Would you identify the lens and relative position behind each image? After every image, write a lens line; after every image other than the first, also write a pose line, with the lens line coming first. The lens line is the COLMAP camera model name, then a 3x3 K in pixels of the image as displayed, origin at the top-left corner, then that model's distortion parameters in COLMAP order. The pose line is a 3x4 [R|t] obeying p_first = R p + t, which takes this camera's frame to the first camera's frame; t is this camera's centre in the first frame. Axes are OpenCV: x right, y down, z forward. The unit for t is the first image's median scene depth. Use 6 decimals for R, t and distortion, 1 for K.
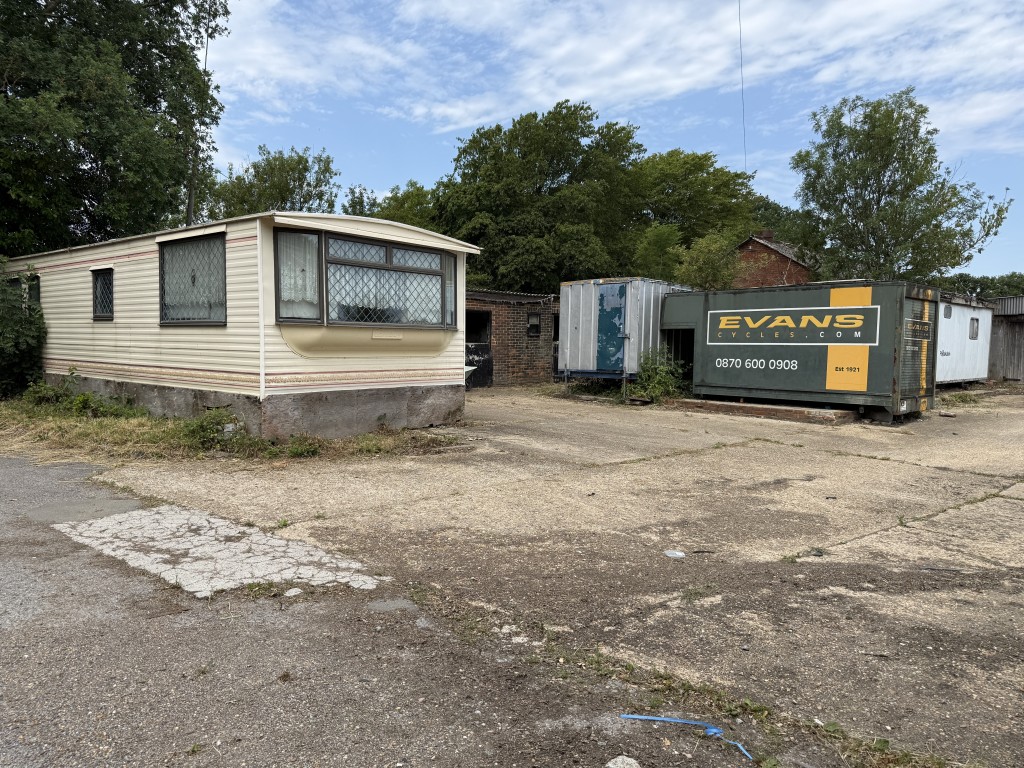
lens RADIAL K [[727.8, 0, 511.5], [0, 727.8, 386.3], [0, 0, 1]] dist [-0.002335, 0.005757]
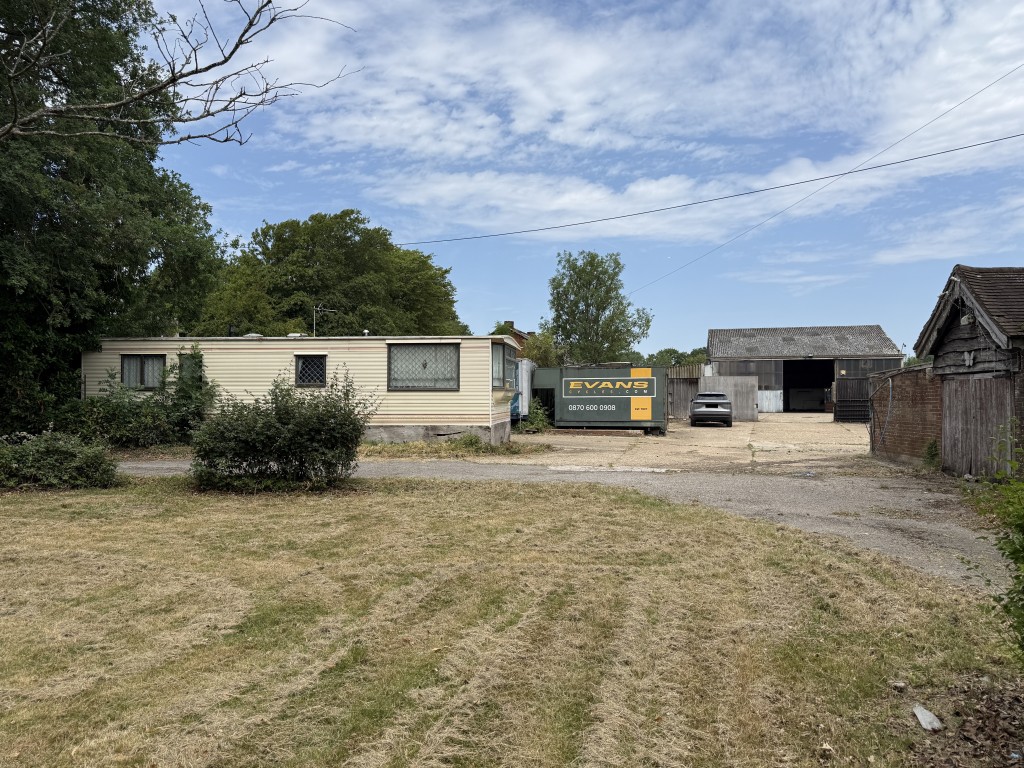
lens RADIAL K [[727.8, 0, 510.0], [0, 727.8, 382.9], [0, 0, 1]] dist [-0.002335, 0.005757]
pose [[0.847636, -0.000786, 0.530577, -0.842773], [0.041373, 0.997052, -0.064618, 0.017409], [-0.528962, 0.076724, 0.845170, -0.459399]]
